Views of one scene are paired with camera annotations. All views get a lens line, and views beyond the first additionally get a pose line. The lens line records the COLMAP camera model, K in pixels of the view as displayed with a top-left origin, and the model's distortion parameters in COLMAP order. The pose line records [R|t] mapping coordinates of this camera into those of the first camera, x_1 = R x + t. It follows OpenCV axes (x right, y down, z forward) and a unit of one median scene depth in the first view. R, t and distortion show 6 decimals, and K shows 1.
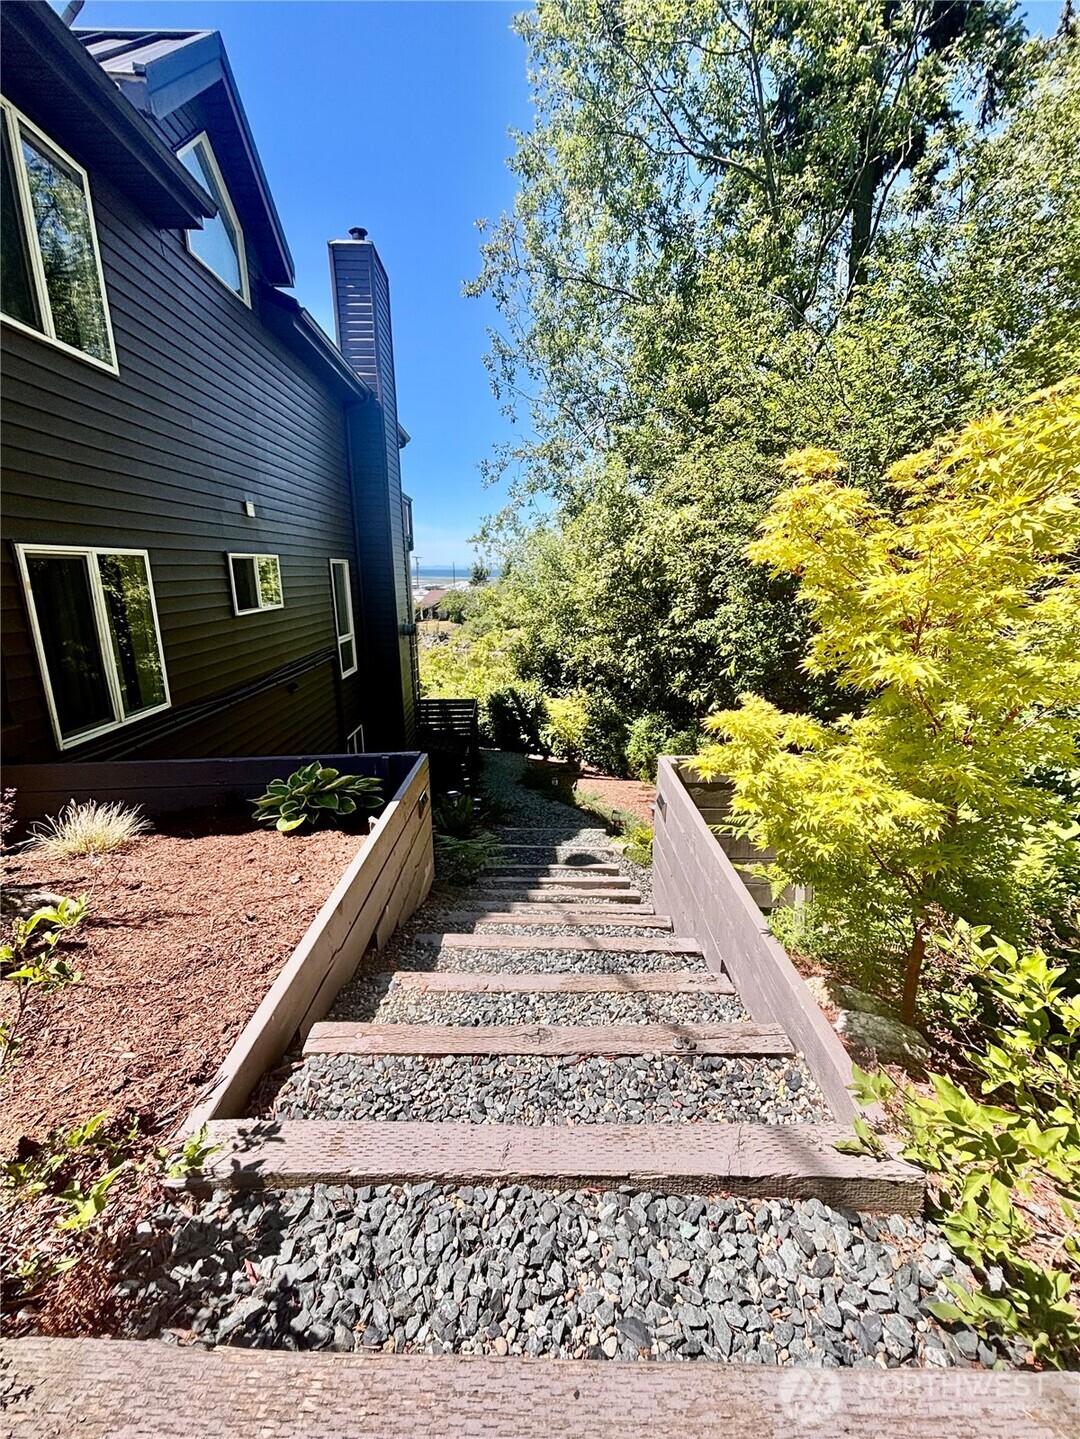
lens RADIAL K [[599.3, 0, 549.1], [0, 599.3, 720.6], [0, 0, 1]] dist [0.000302, -0.000335]
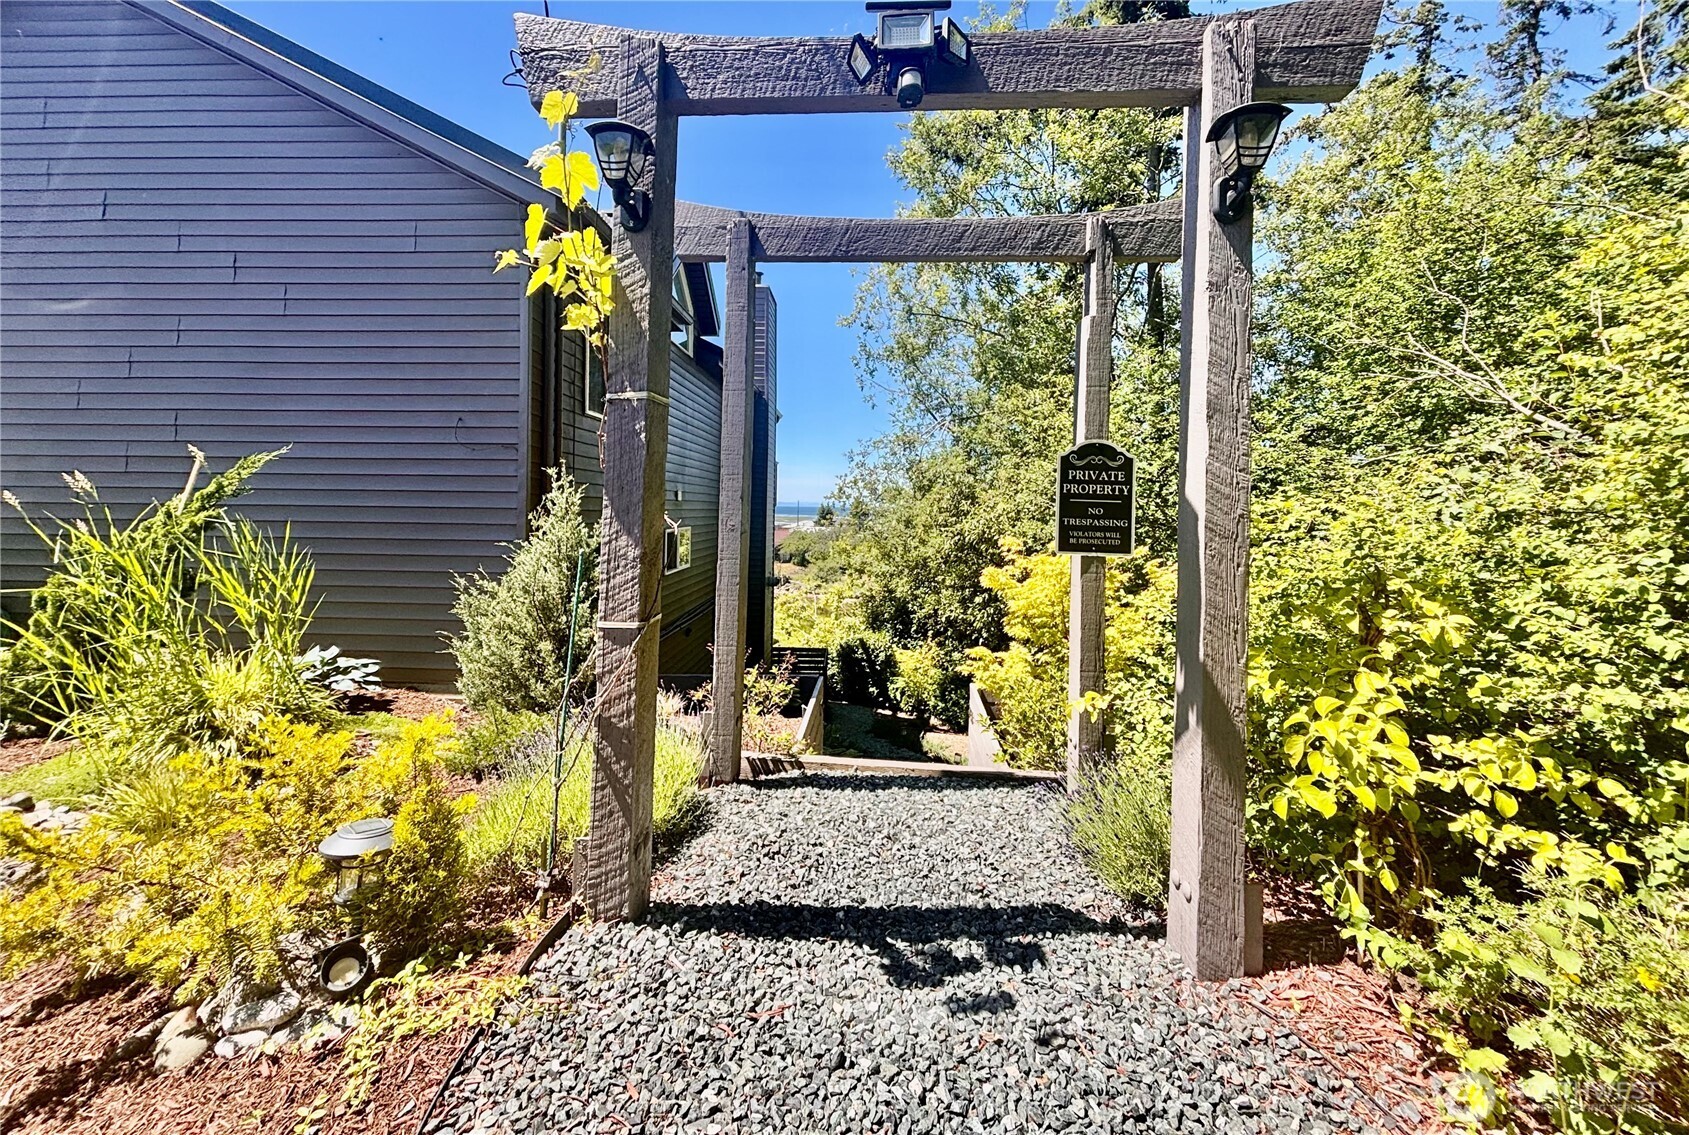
lens RADIAL K [[684.3, 0, 843.2], [0, 684.3, 485.7], [0, 0, 1]] dist [0.000262, 0.000001]
pose [[0.996363, 0.015598, -0.083770, -0.005279], [-0.037830, 0.961879, -0.270847, 0.038261], [0.076352, 0.273031, 0.958970, -0.603940]]
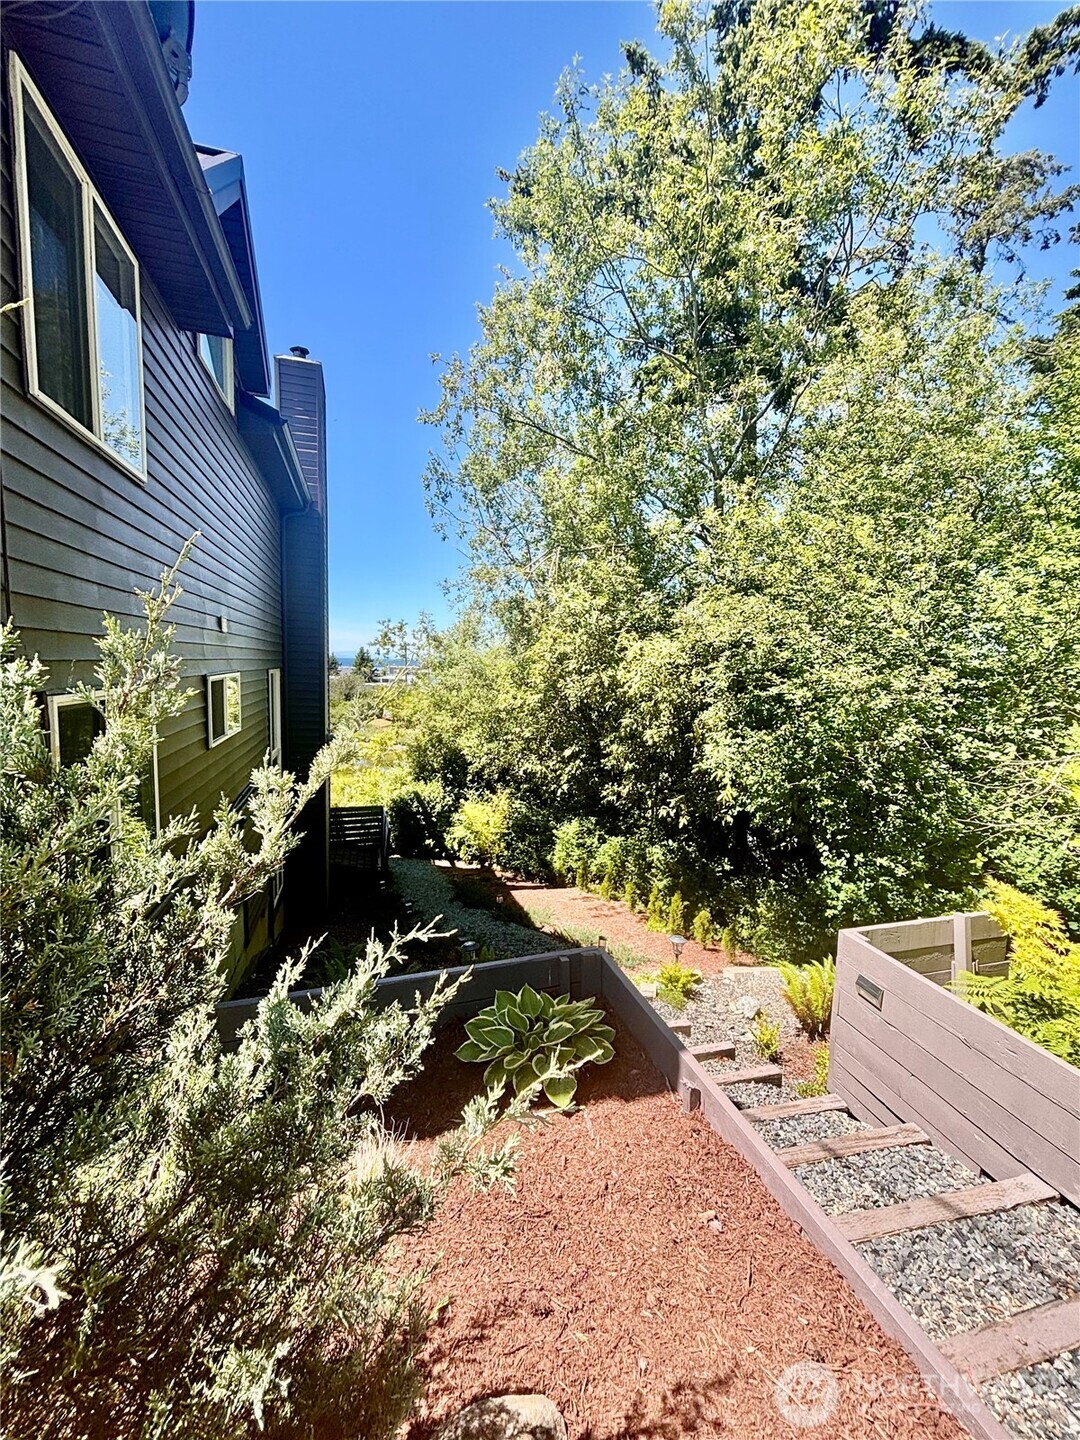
lens RADIAL K [[576.6, 0, 540.0], [0, 576.6, 720.0], [0, 0, 1]] dist [0.000133, -0.000147]
pose [[0.968586, 0.002764, 0.248664, -0.356808], [0.033334, 0.989471, -0.140841, -0.108710], [-0.246435, 0.144706, 0.958295, 0.131728]]
